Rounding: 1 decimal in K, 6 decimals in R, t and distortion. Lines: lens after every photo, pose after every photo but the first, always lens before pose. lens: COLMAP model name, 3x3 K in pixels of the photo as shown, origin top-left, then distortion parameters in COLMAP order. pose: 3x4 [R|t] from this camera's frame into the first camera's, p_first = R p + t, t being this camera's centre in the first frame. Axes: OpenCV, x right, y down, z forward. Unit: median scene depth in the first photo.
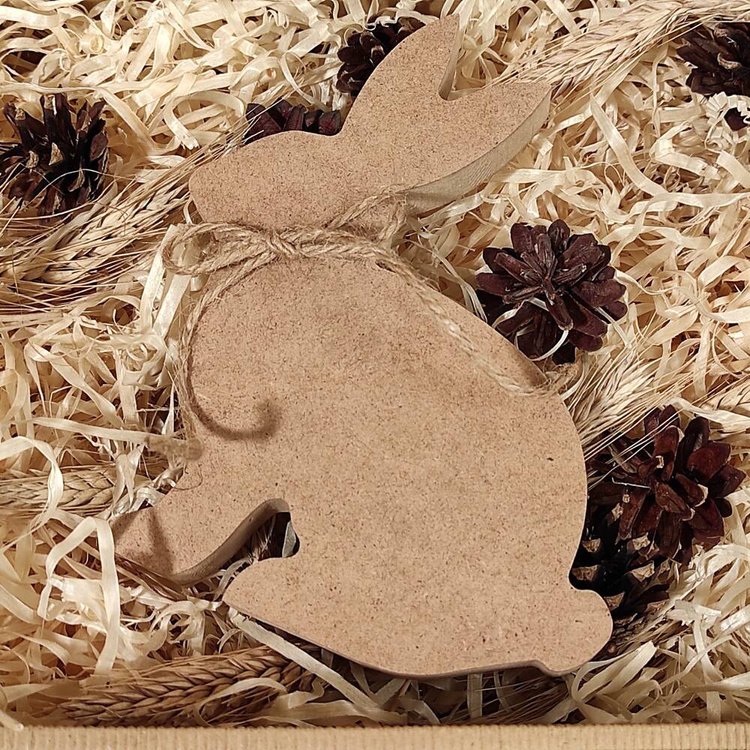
lens RADIAL K [[1353.0, 0, 375.0], [0, 1353.0, 375.0], [0, 0, 1]] dist [0.087128, -0.205712]
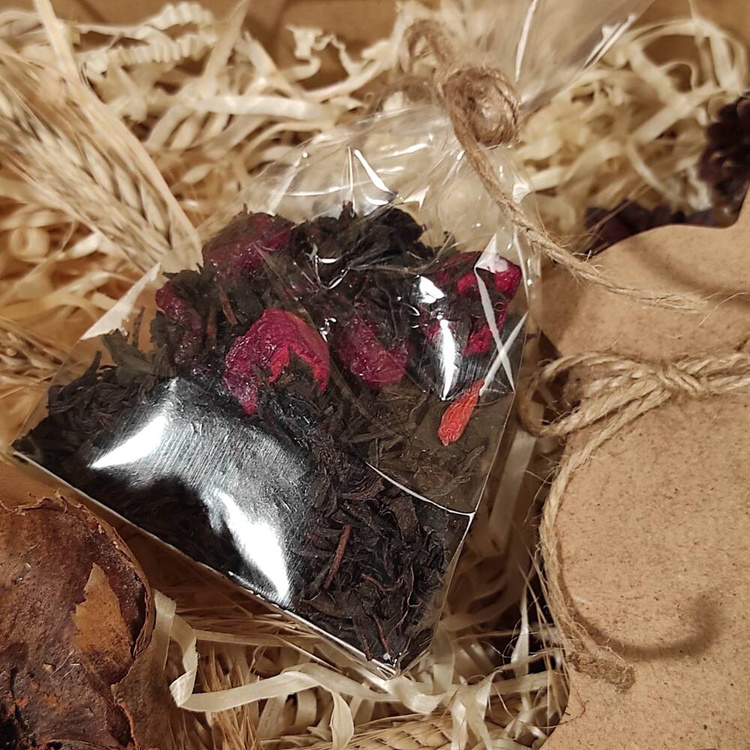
lens RADIAL K [[1353.0, 0, 375.0], [0, 1353.0, 375.0], [0, 0, 1]] dist [0.087128, -0.205712]
pose [[0.998432, -0.051188, -0.022674, -0.209997], [0.046583, 0.984226, -0.170673, 0.016160], [0.031052, 0.169349, 0.985067, 0.292398]]
